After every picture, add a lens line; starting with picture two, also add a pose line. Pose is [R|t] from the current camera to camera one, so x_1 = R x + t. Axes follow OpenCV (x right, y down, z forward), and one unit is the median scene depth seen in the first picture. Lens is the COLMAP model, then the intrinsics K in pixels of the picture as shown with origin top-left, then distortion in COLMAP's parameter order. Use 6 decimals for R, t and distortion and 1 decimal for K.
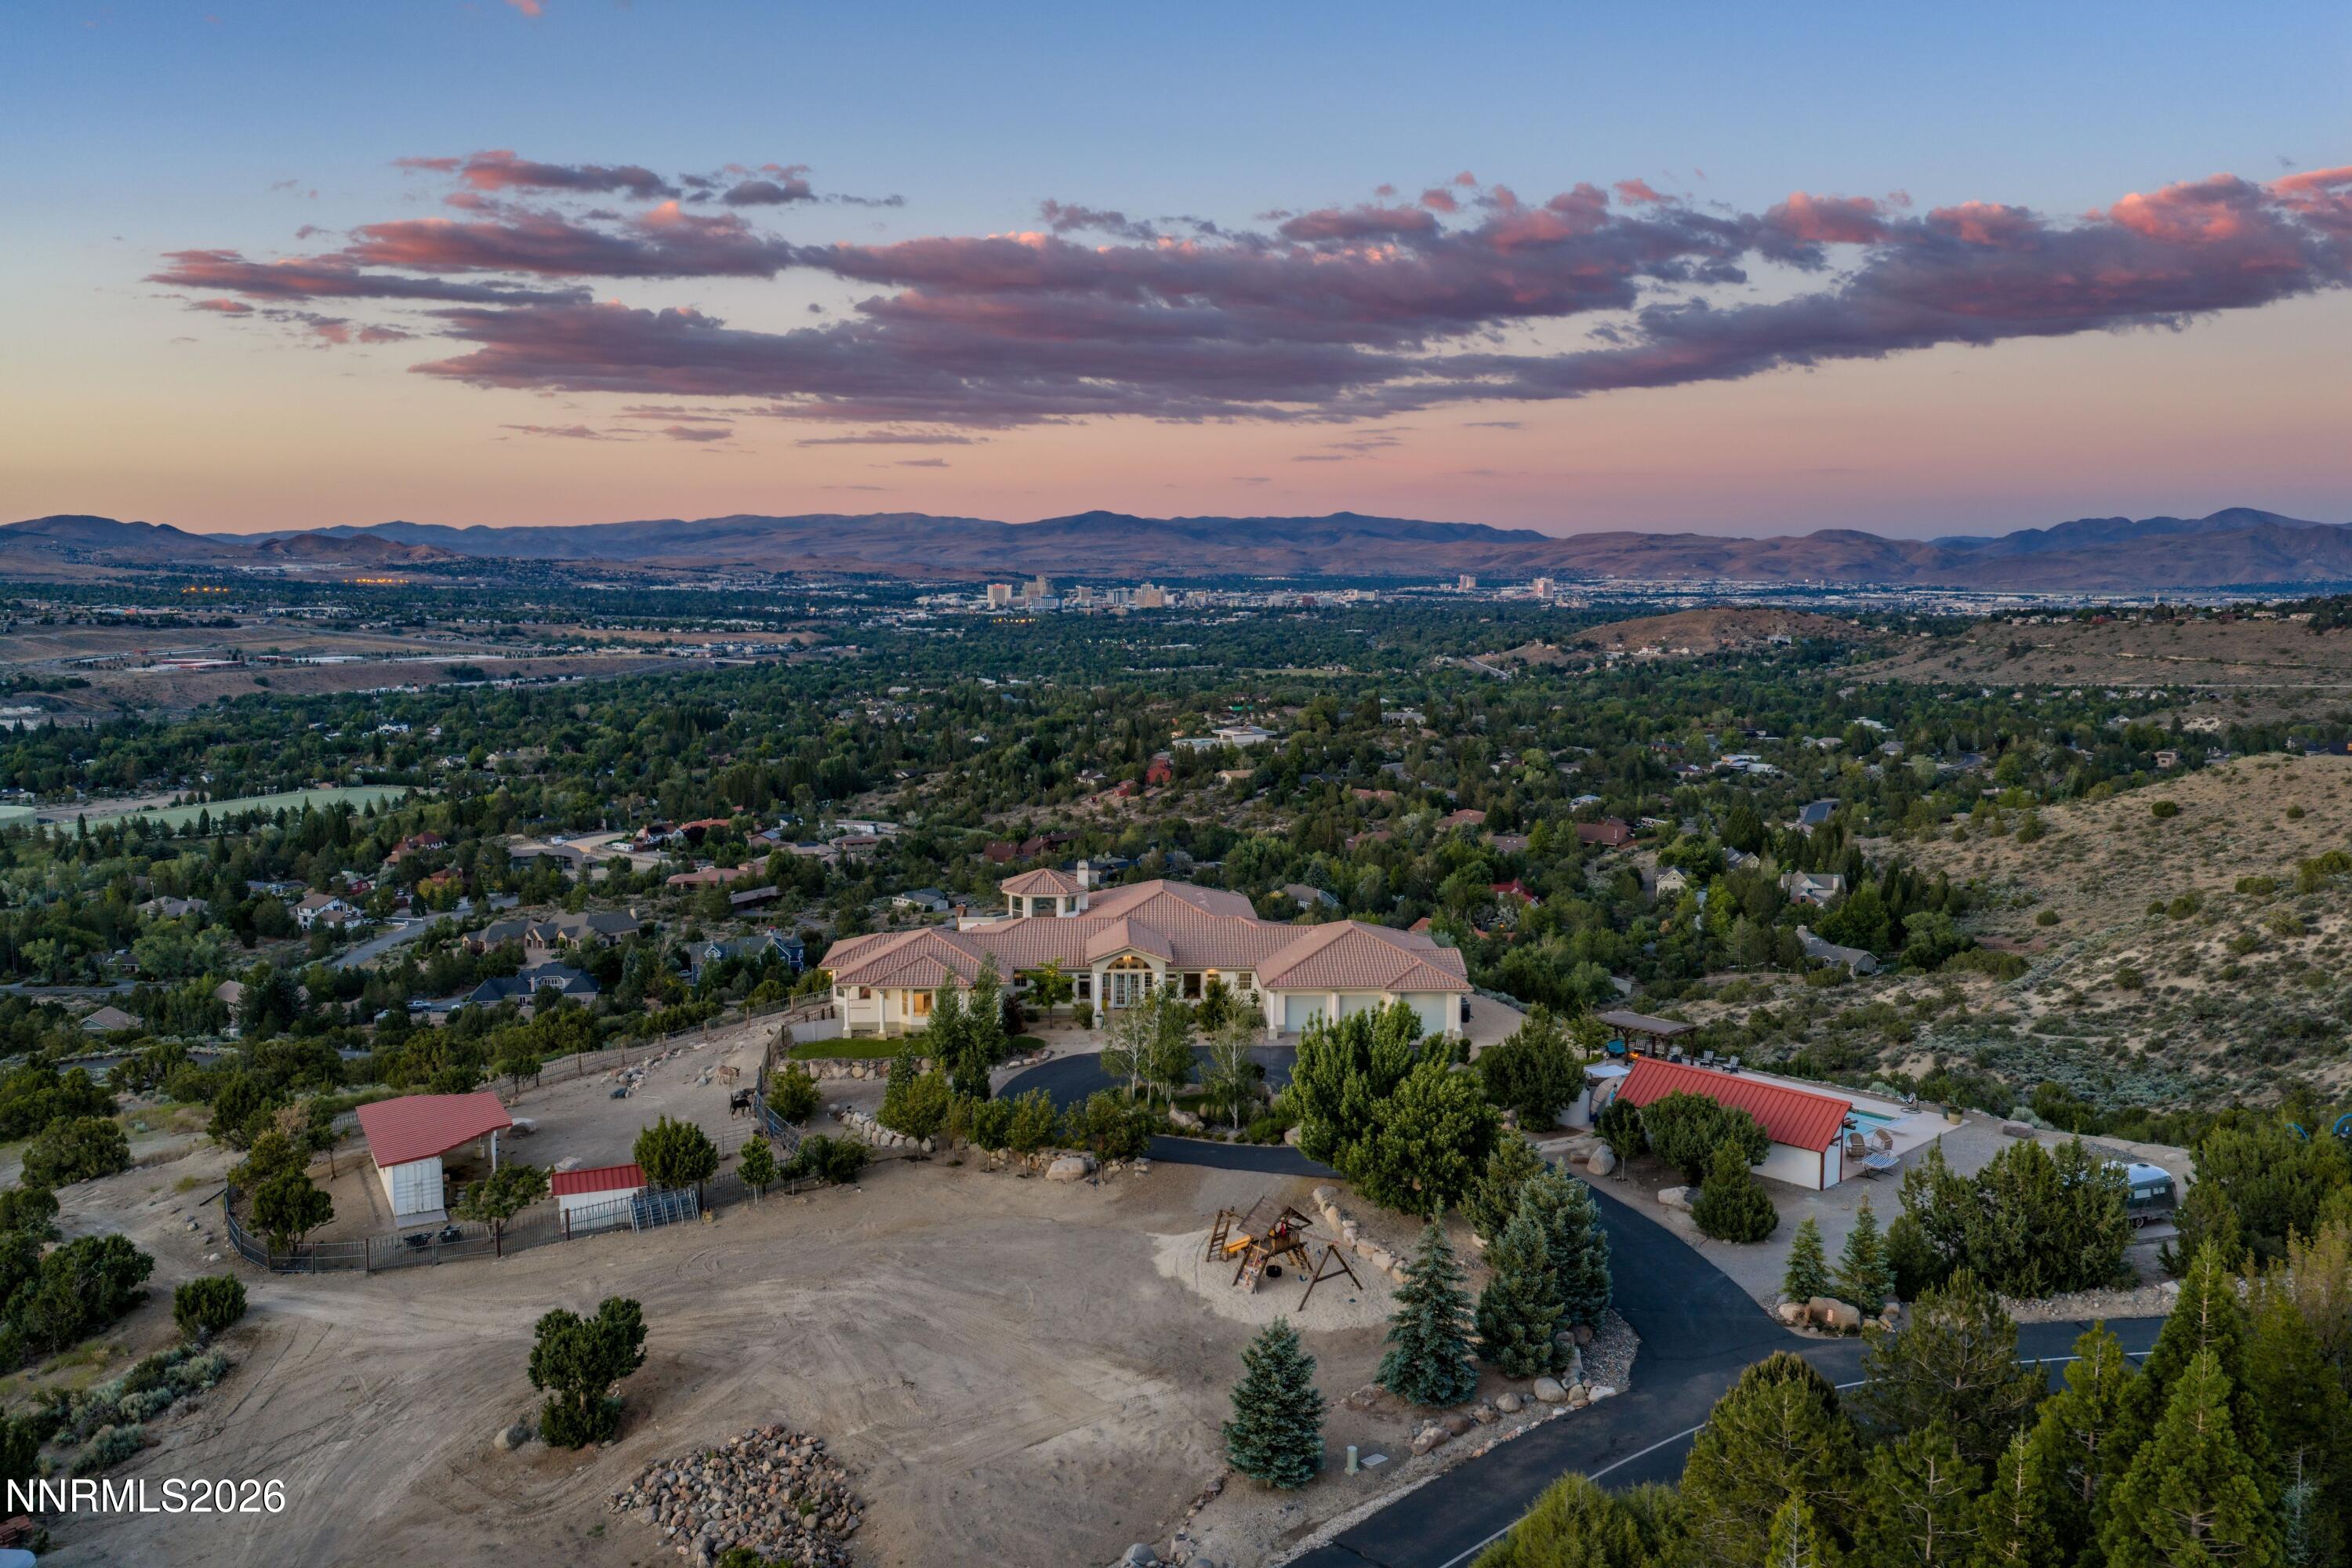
lens RADIAL K [[1930.8, 0, 1170.4], [0, 1930.8, 765.3], [0, 0, 1]] dist [0.015470, -0.023225]
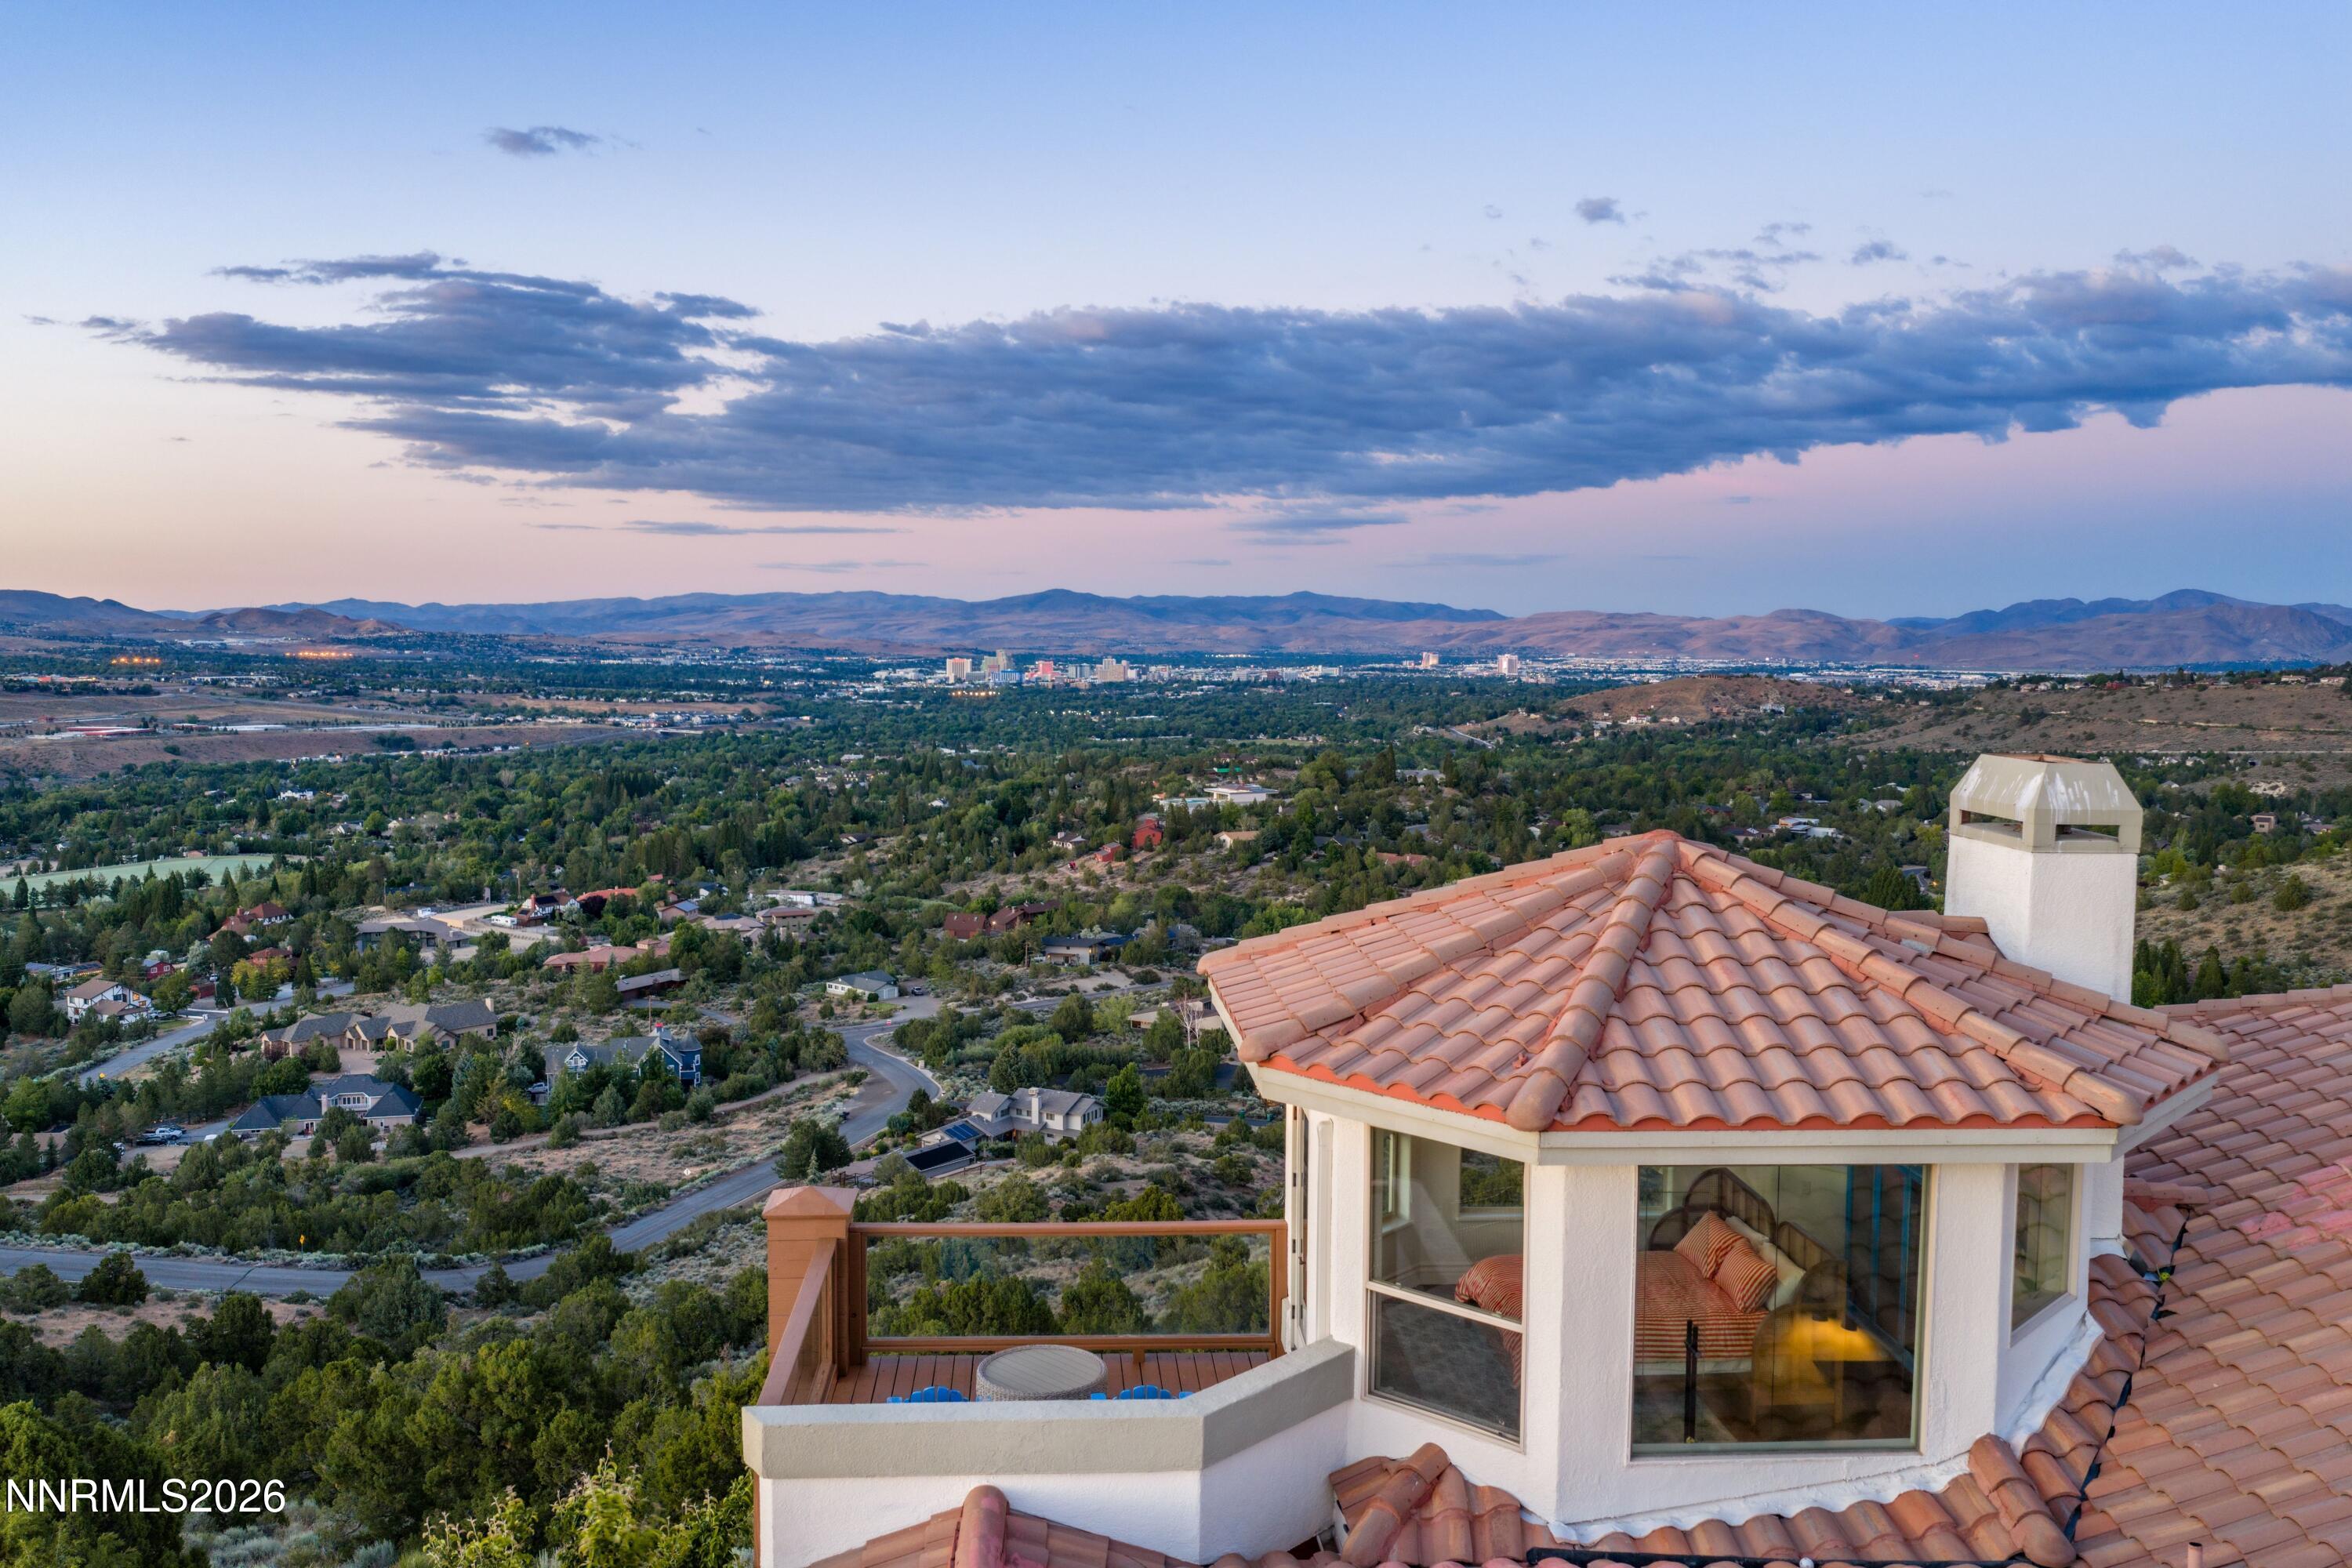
lens RADIAL K [[1944.7, 0, 1173.1], [0, 1944.7, 766.7], [0, 0, 1]] dist [0.023106, -0.046311]
pose [[0.999761, 0.000769, 0.021861, -0.013529], [0.000100, 0.999210, -0.039746, 0.007962], [-0.021874, 0.039739, 0.998971, 0.133344]]
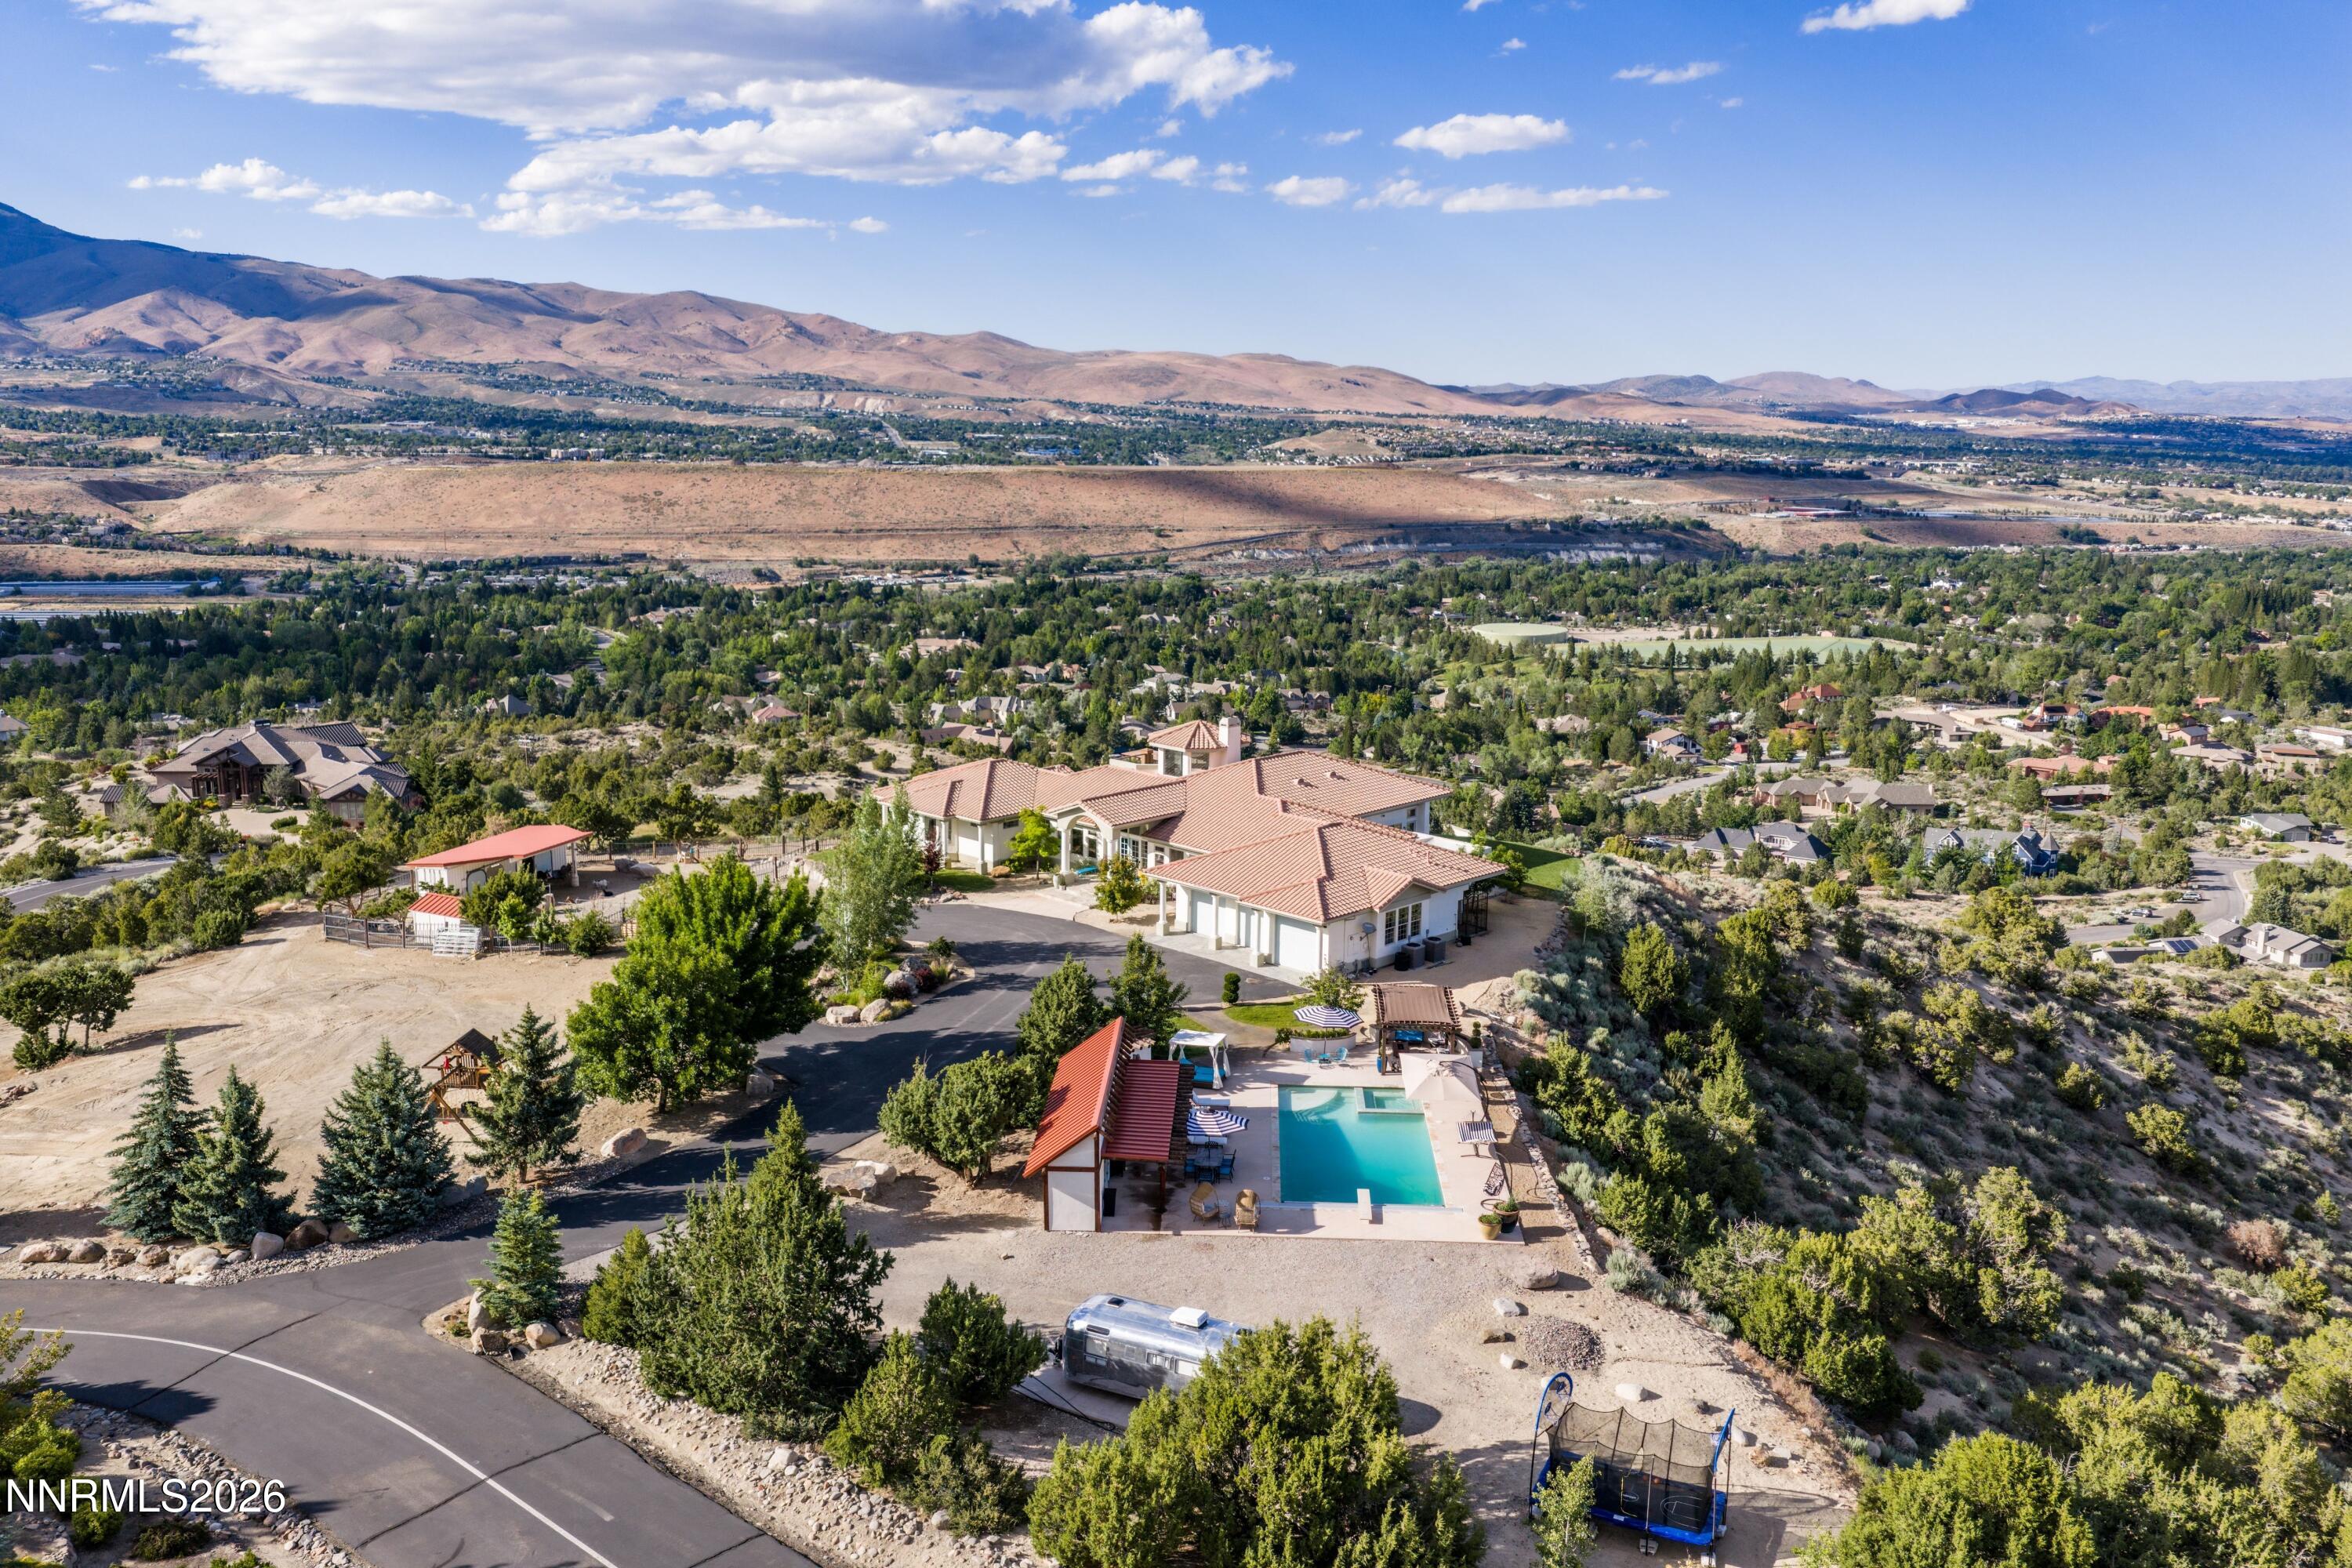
lens RADIAL K [[1916.7, 0, 1176.0], [0, 1916.7, 784.0], [0, 0, 1]] dist [0.005674, 0.000005]
pose [[0.687029, 0.147963, -0.711406, 0.087027], [-0.087967, 0.988784, 0.120701, -0.004408], [0.721286, -0.020345, 0.692339, 0.050739]]
